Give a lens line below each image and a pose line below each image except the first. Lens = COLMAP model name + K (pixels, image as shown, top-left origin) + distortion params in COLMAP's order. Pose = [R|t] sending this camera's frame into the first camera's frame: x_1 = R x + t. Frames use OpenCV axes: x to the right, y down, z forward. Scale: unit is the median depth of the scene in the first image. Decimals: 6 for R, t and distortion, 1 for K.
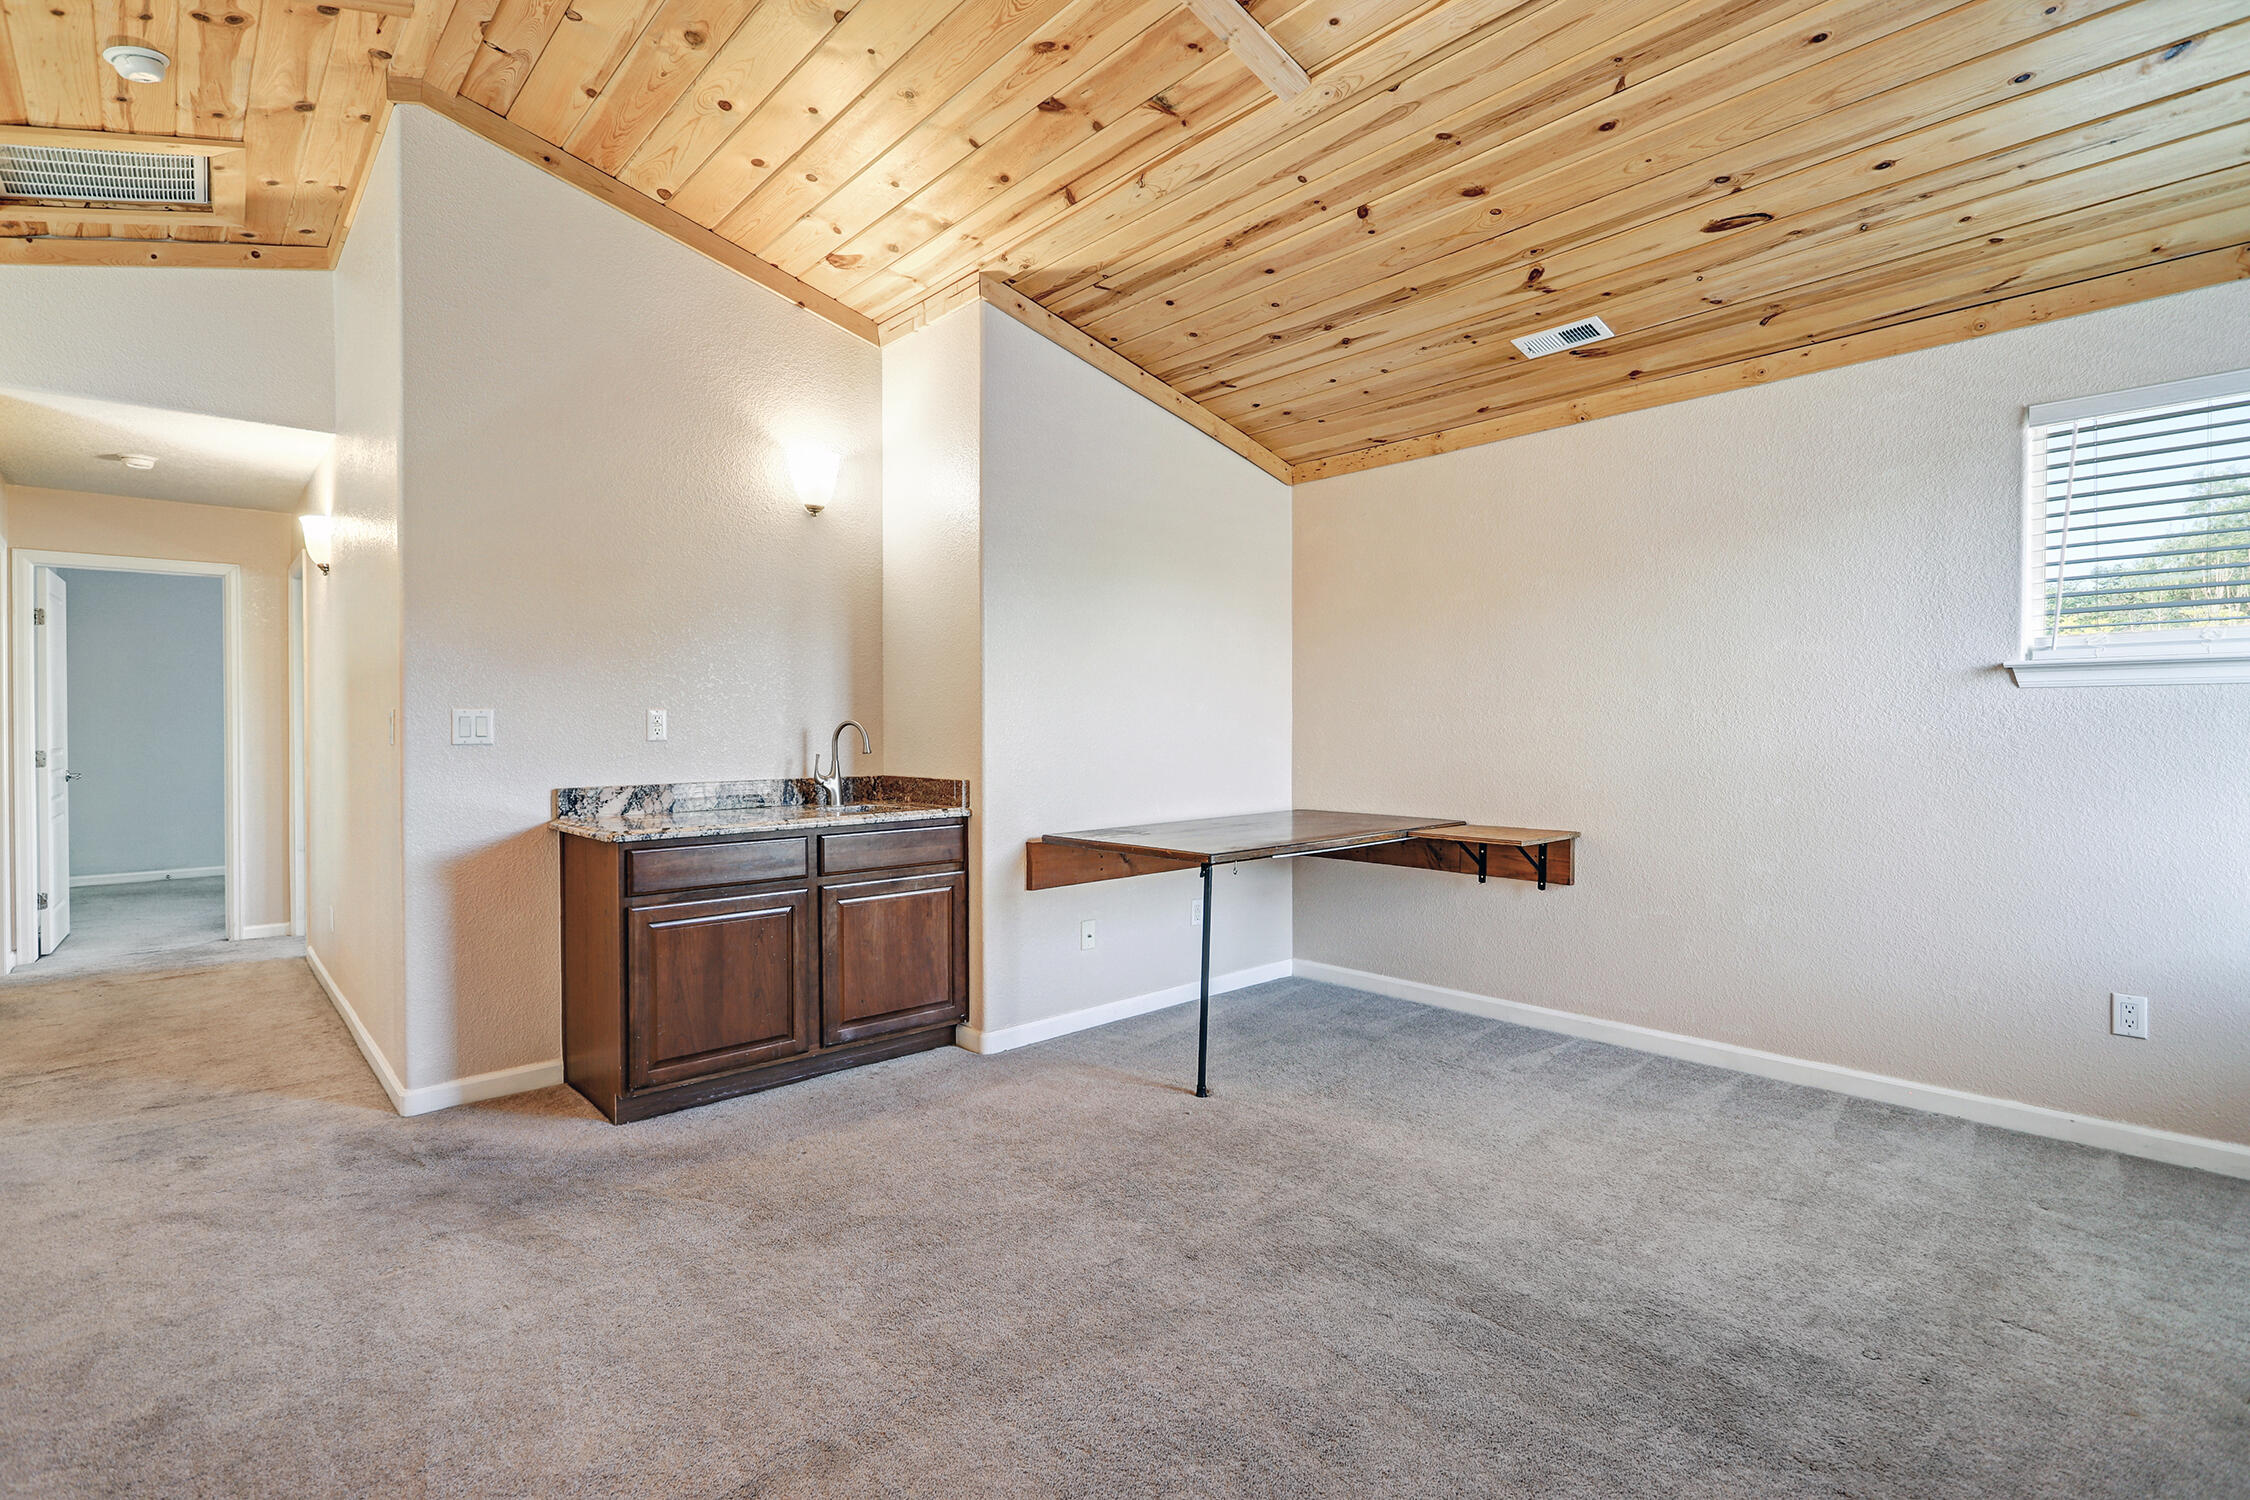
lens RADIAL K [[1059.6, 0, 1118.0], [0, 1059.6, 738.4], [0, 0, 1]] dist [-0.002778, 0.000066]
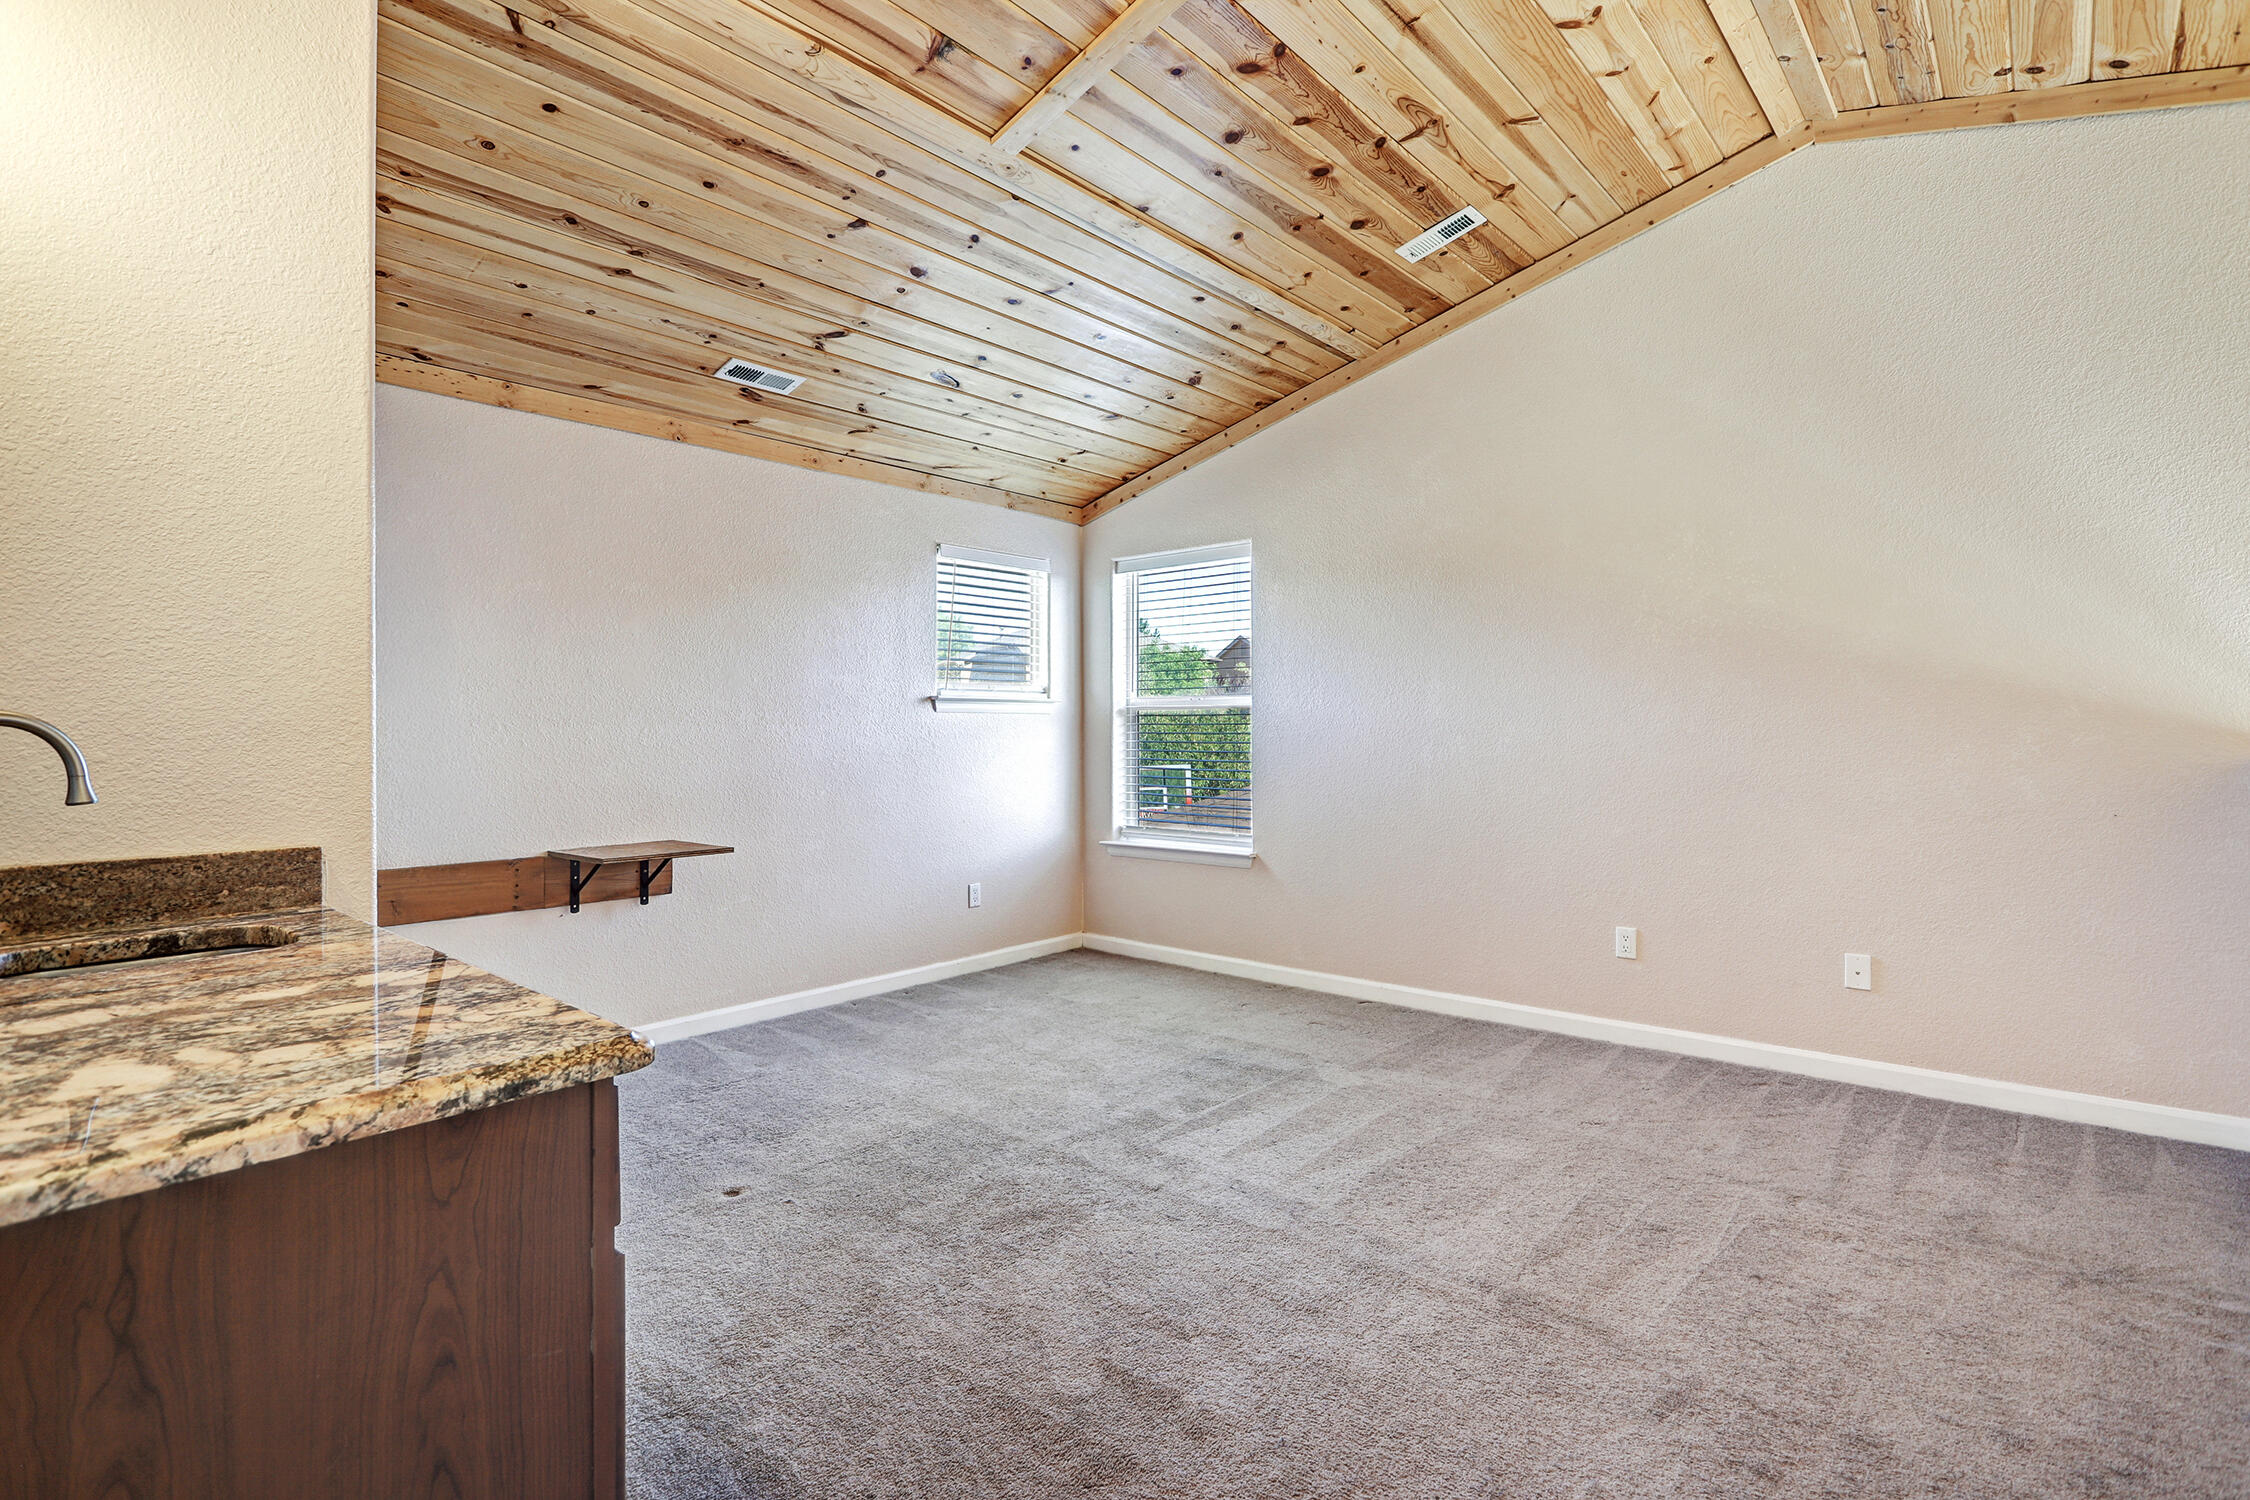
lens RADIAL K [[1059.6, 0, 1124.1], [0, 1059.6, 748.4], [0, 0, 1]] dist [-0.002778, 0.000066]
pose [[-0.110758, -0.006991, 0.993823, -0.701609], [0.024154, 0.999661, 0.009724, 0.000608], [-0.993554, 0.025082, -0.110551, 0.758147]]
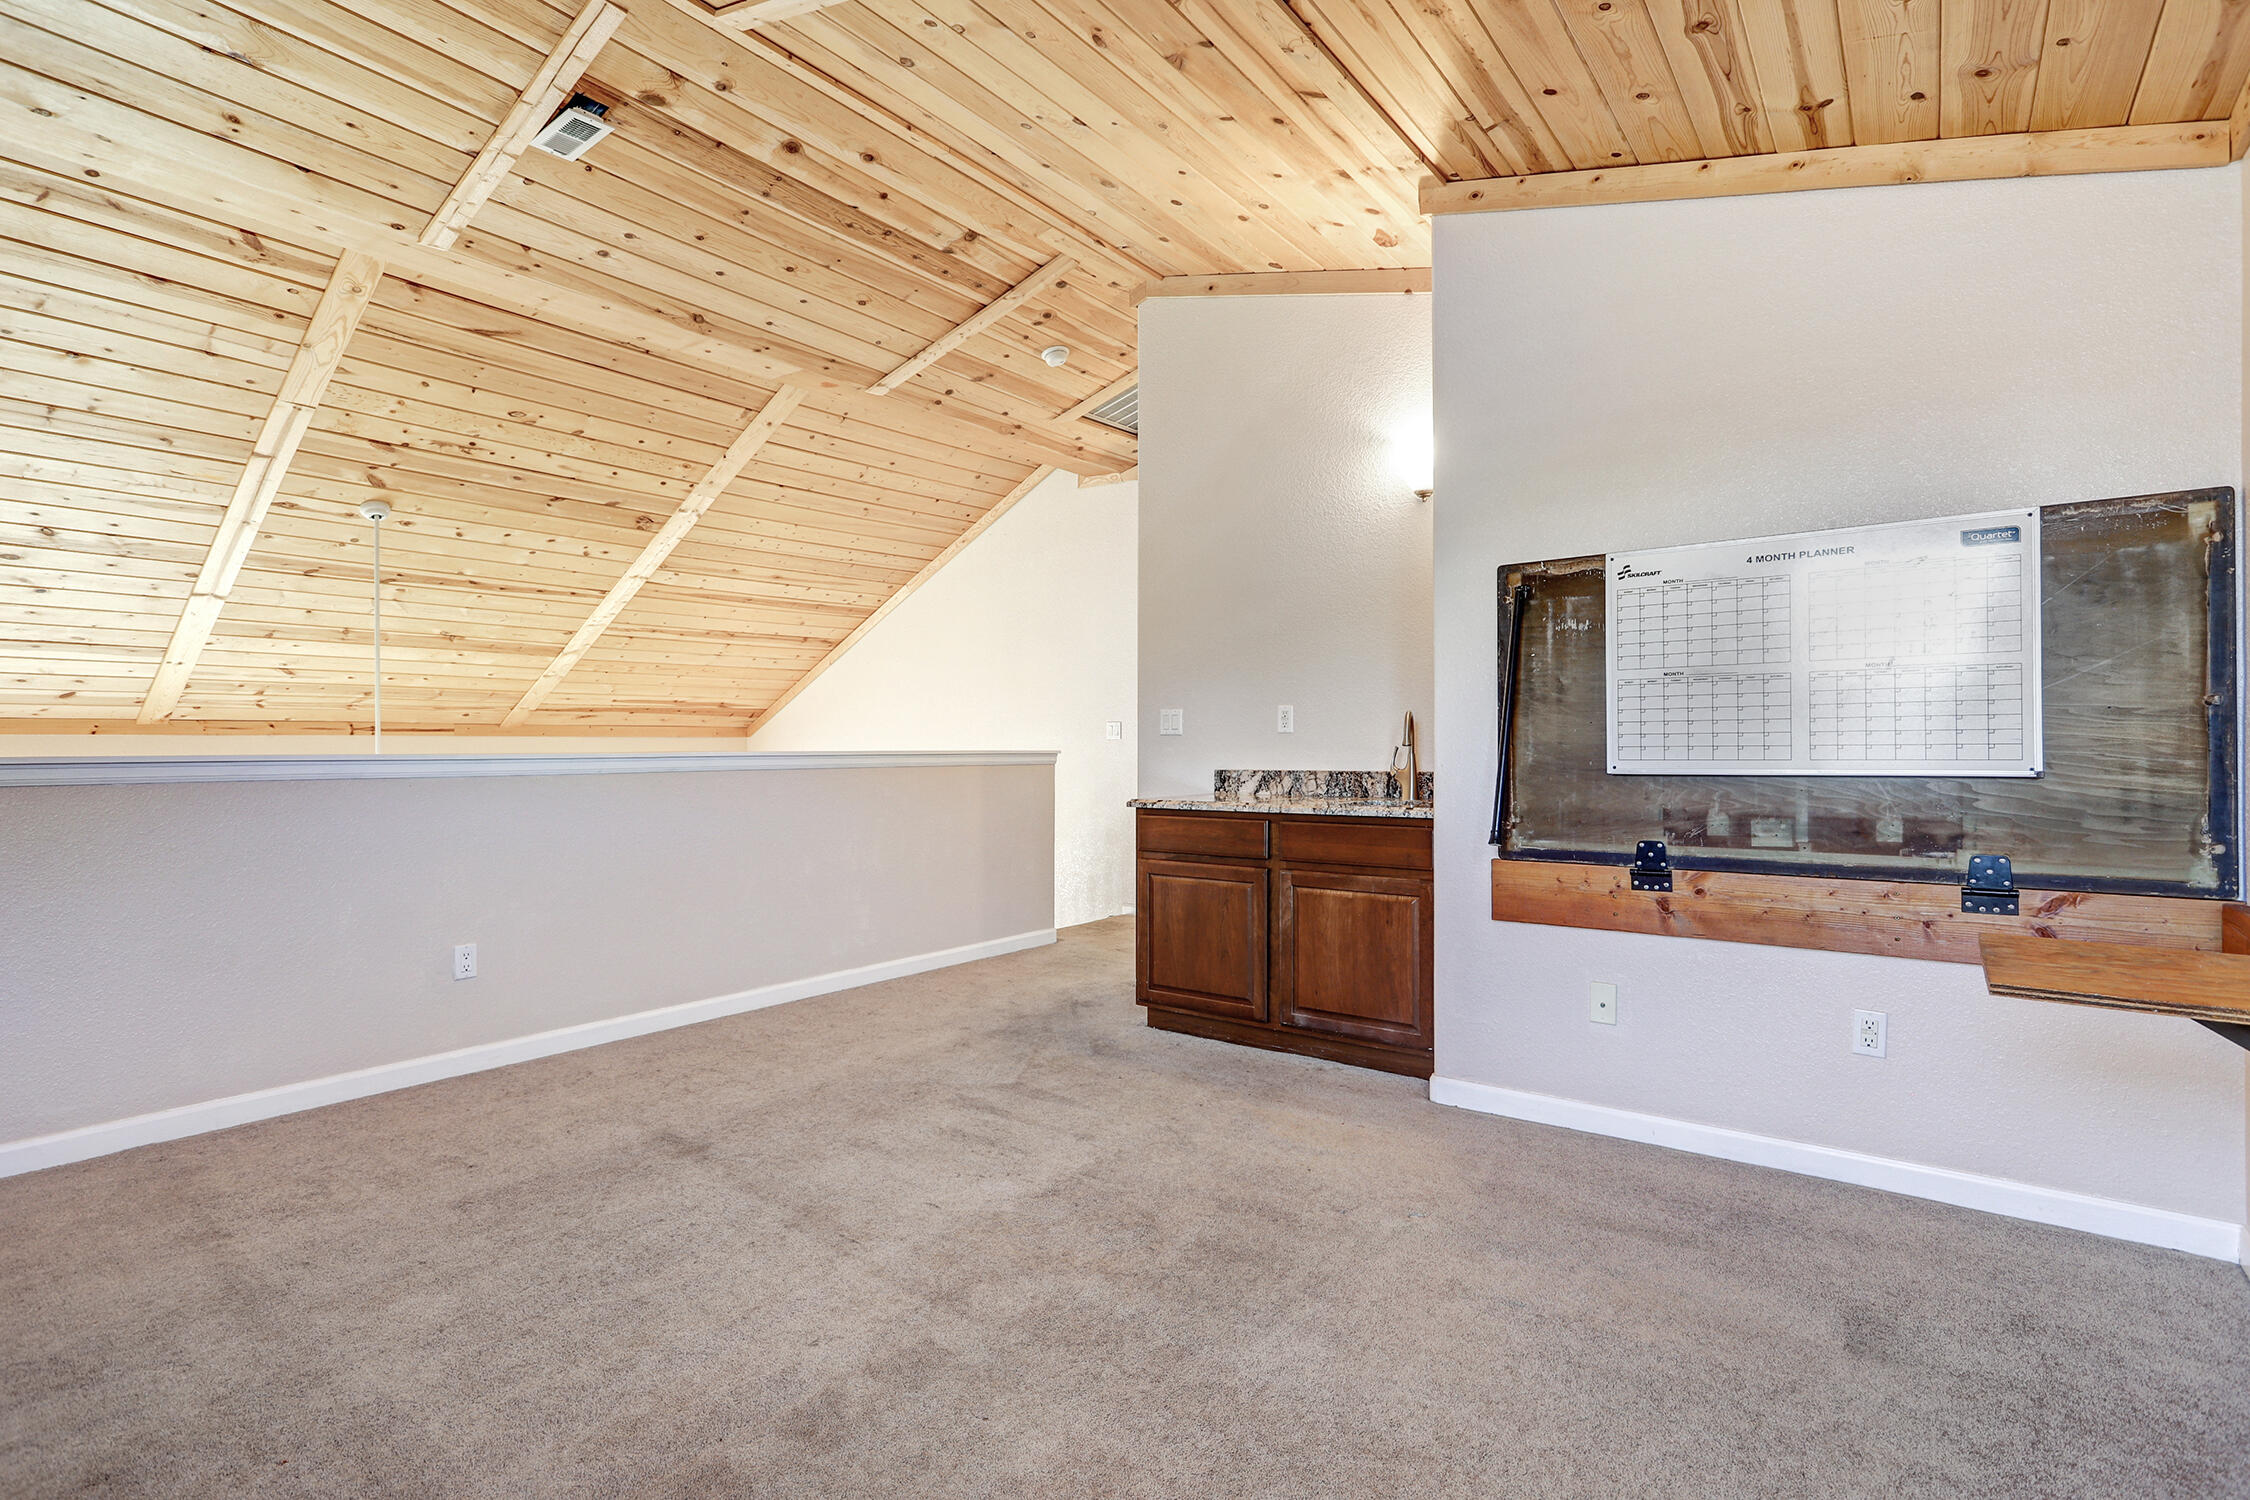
lens RADIAL K [[1059.6, 0, 1119.8], [0, 1059.6, 741.1], [0, 0, 1]] dist [-0.002778, 0.000066]
pose [[0.182307, 0.003553, -0.983235, 0.685871], [-0.008955, 0.999958, 0.001953, 0.010366], [0.983201, 0.008449, 0.182331, 0.615621]]
